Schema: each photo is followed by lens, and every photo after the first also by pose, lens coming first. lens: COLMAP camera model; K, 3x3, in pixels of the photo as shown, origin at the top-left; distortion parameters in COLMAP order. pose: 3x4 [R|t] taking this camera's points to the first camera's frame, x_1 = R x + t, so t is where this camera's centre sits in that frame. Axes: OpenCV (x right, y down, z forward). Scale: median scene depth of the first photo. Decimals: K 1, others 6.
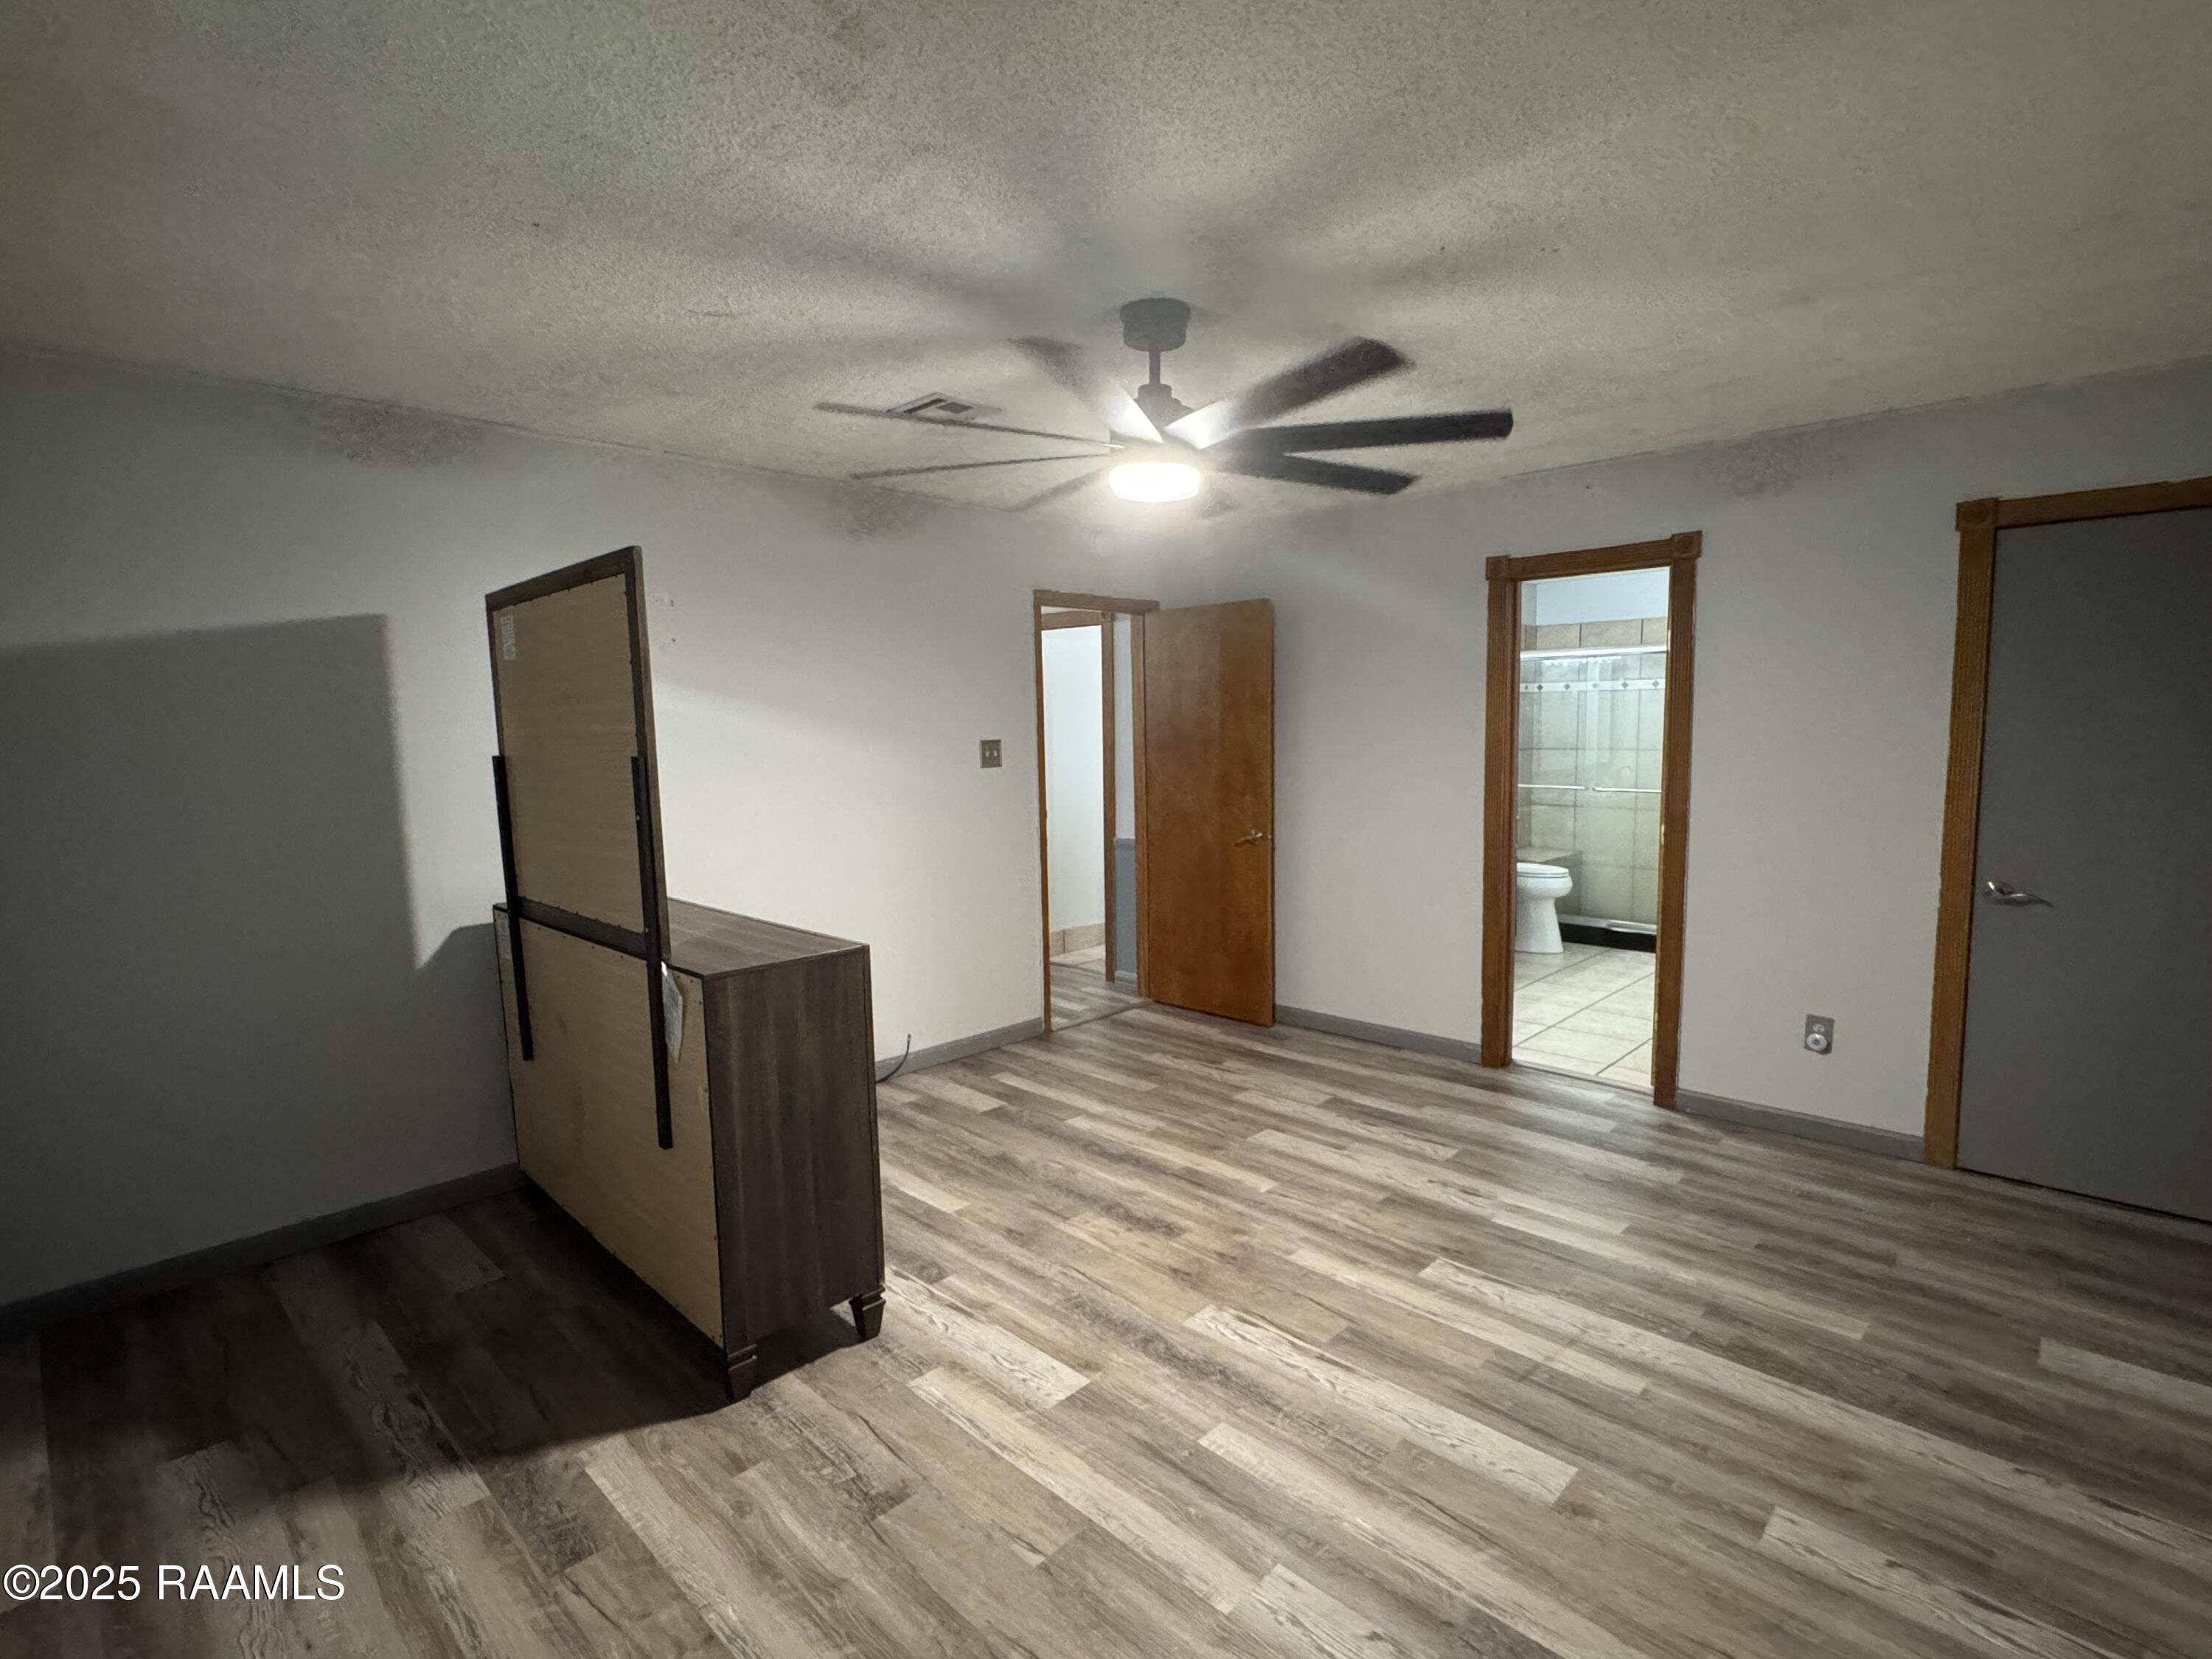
lens RADIAL K [[1073.4, 0, 1106.0], [0, 1073.4, 829.5], [0, 0, 1]] dist [0.001158, 0.000437]
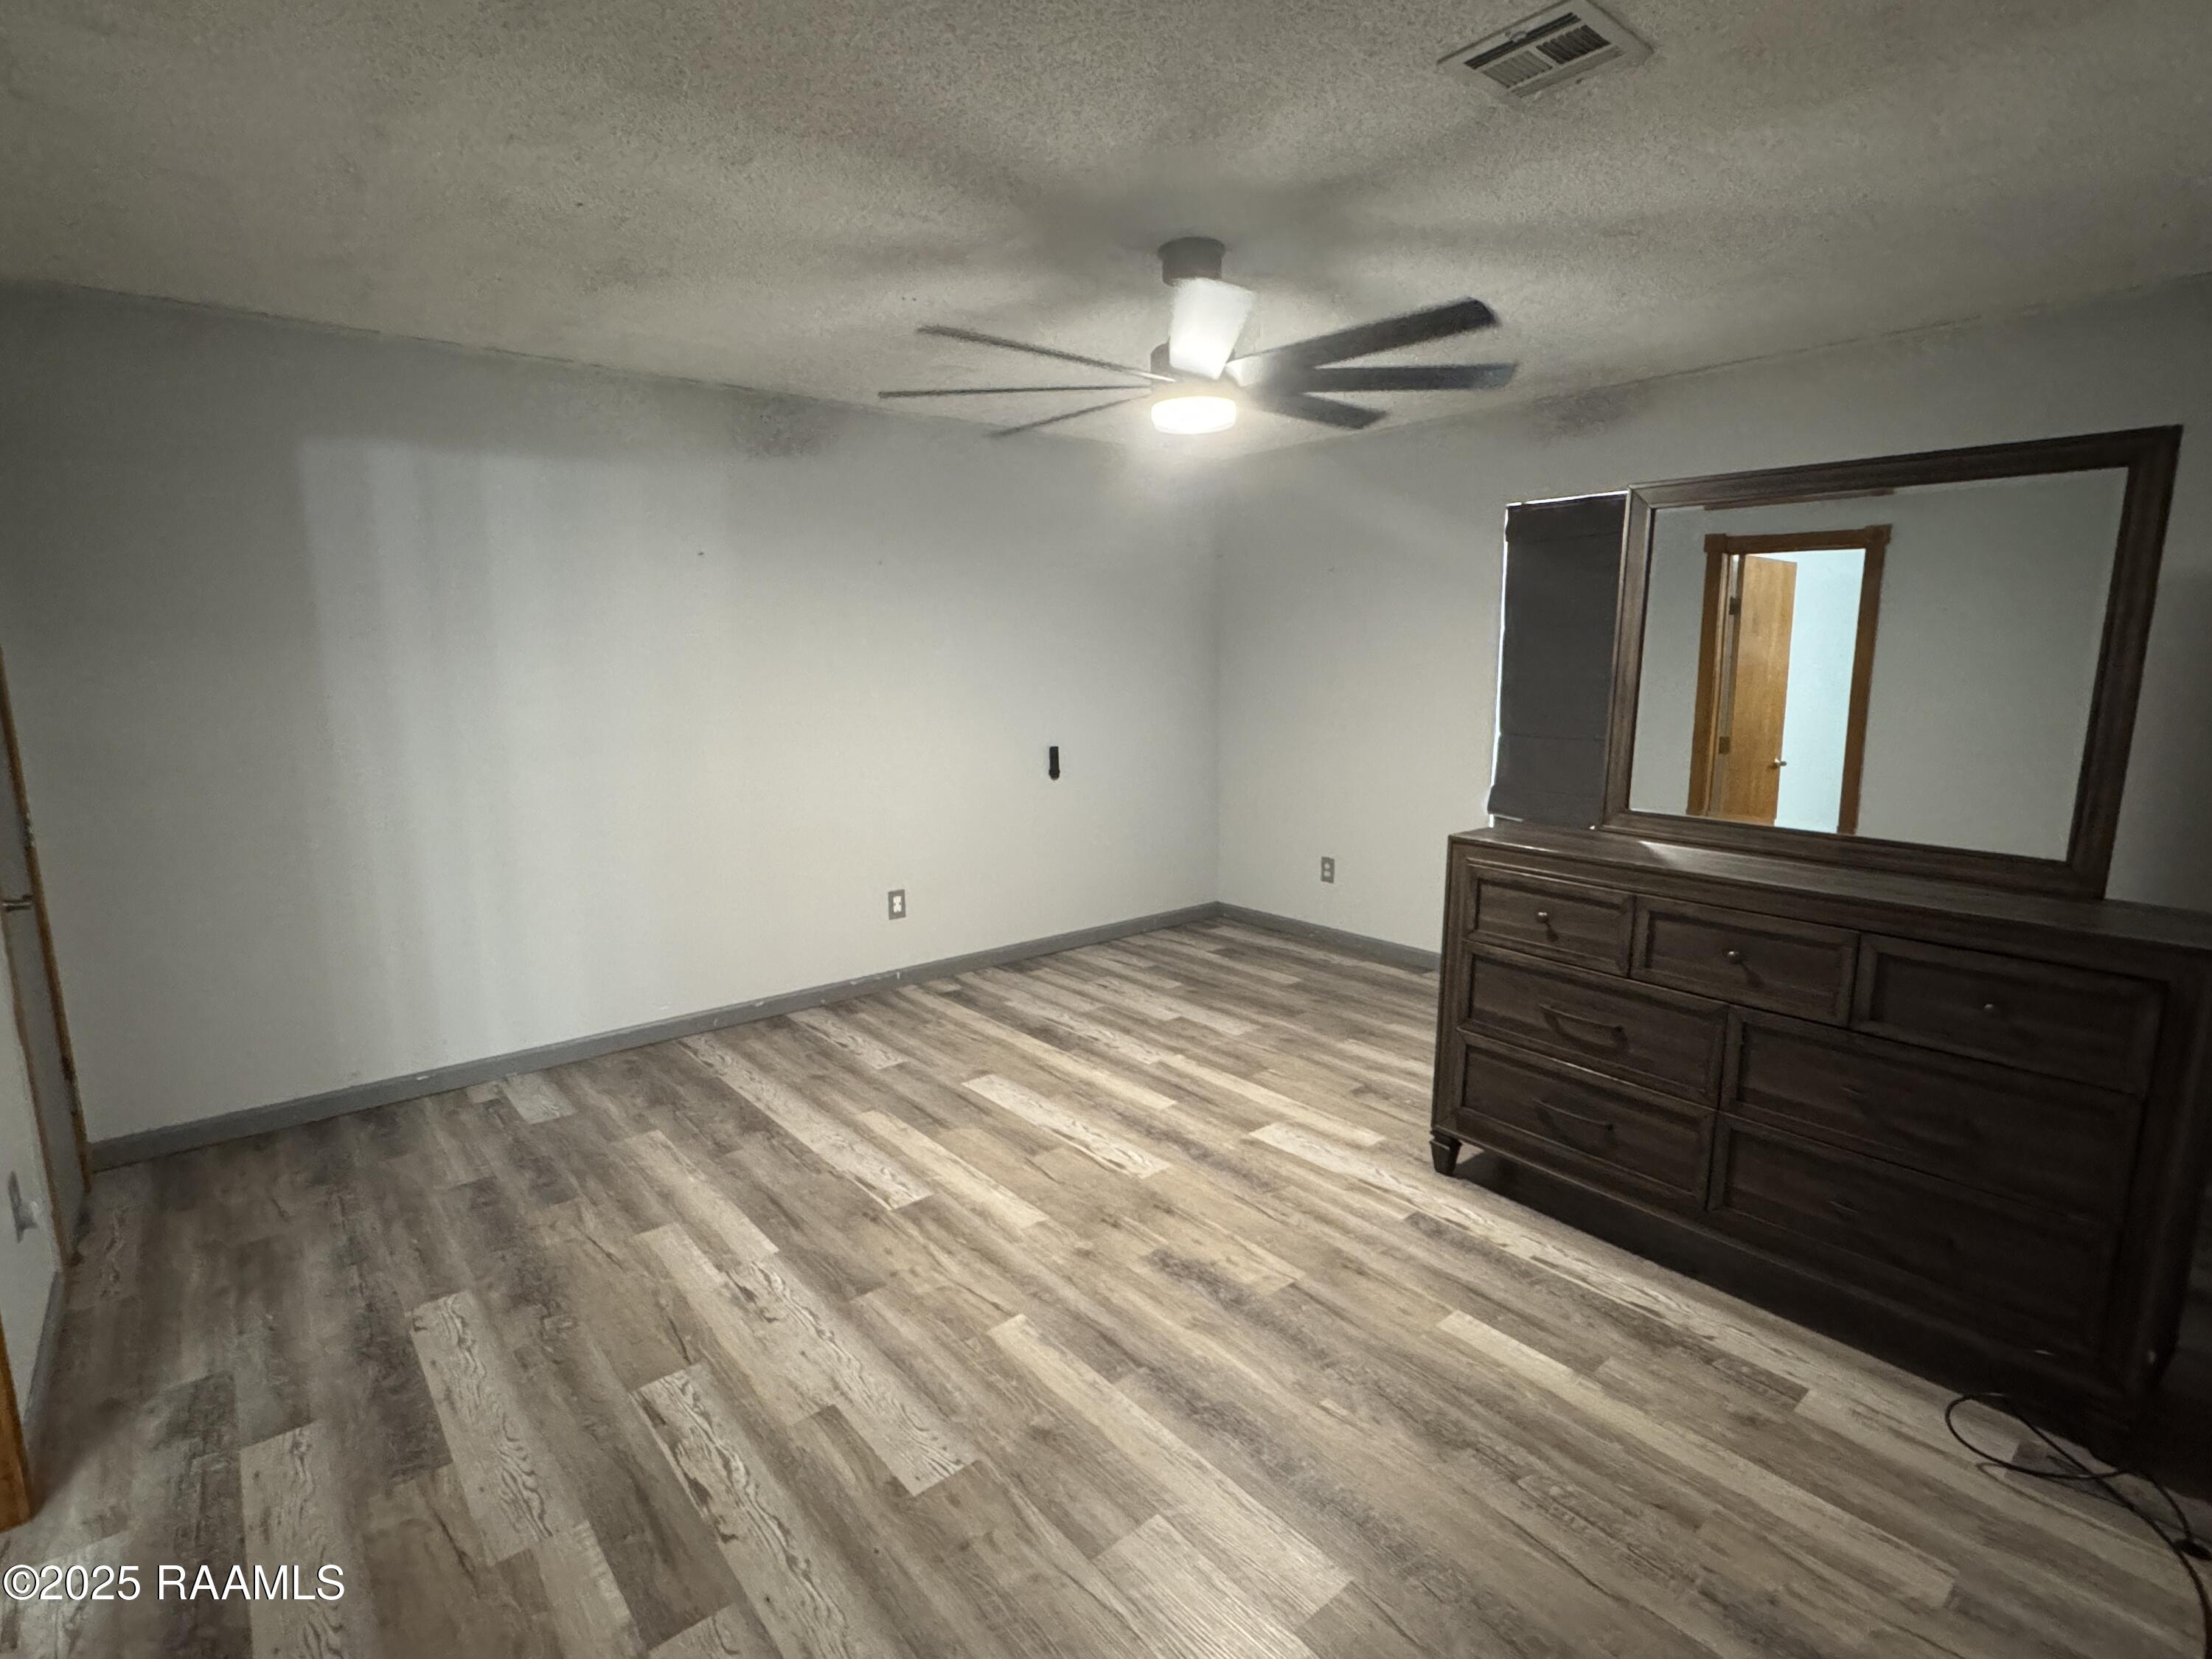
lens RADIAL K [[1073.4, 0, 1106.0], [0, 1073.4, 829.5], [0, 0, 1]] dist [0.001158, 0.000437]
pose [[-0.994329, 0.003281, 0.106299, 0.015963], [0.031493, 0.963779, 0.264837, -0.180969], [-0.101580, 0.266683, -0.958416, 1.822769]]
